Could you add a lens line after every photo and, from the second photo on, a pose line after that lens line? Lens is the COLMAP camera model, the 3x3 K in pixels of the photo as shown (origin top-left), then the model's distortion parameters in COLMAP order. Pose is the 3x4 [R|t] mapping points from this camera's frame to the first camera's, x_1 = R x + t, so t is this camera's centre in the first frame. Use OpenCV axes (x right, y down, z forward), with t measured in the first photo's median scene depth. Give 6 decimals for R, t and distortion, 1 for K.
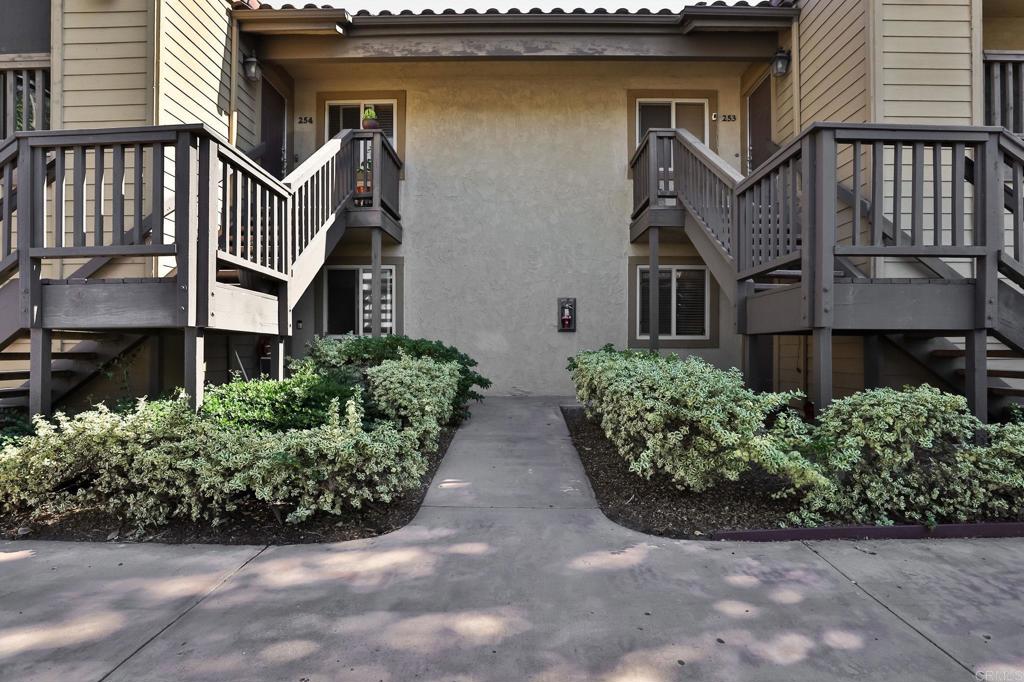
lens RADIAL K [[493.4, 0, 513.3], [0, 493.4, 347.9], [0, 0, 1]] dist [-0.040617, 0.007404]
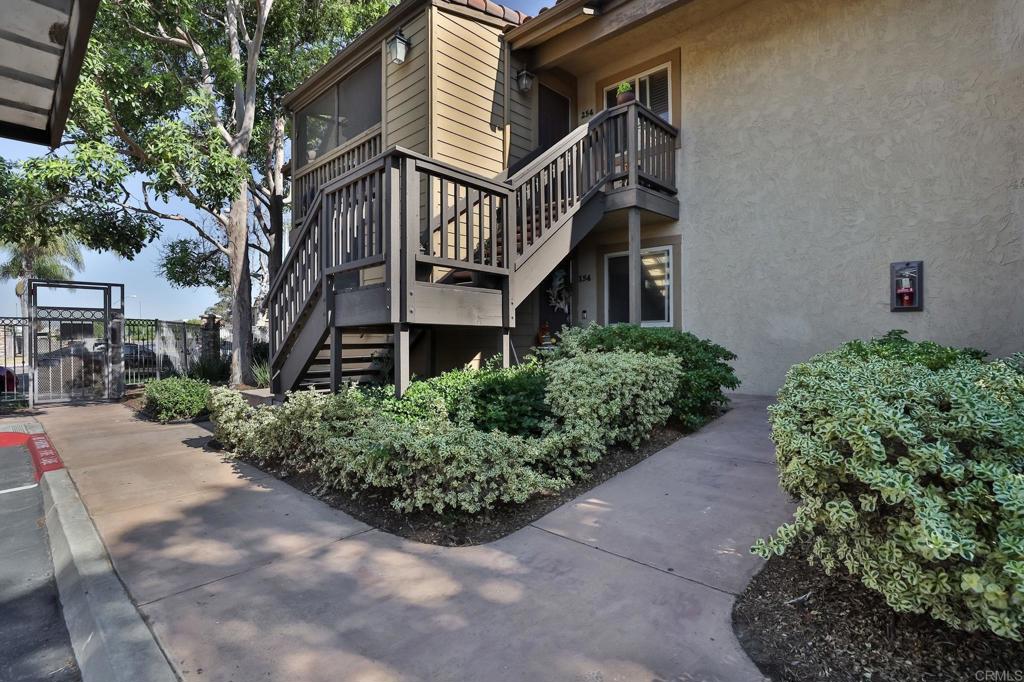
lens RADIAL K [[493.4, 0, 511.8], [0, 493.4, 339.6], [0, 0, 1]] dist [-0.040617, 0.007404]
pose [[0.743598, -0.003717, -0.668616, 0.147363], [0.010104, 0.999933, 0.005679, -0.003079], [0.668550, -0.010978, 0.743586, 0.137048]]
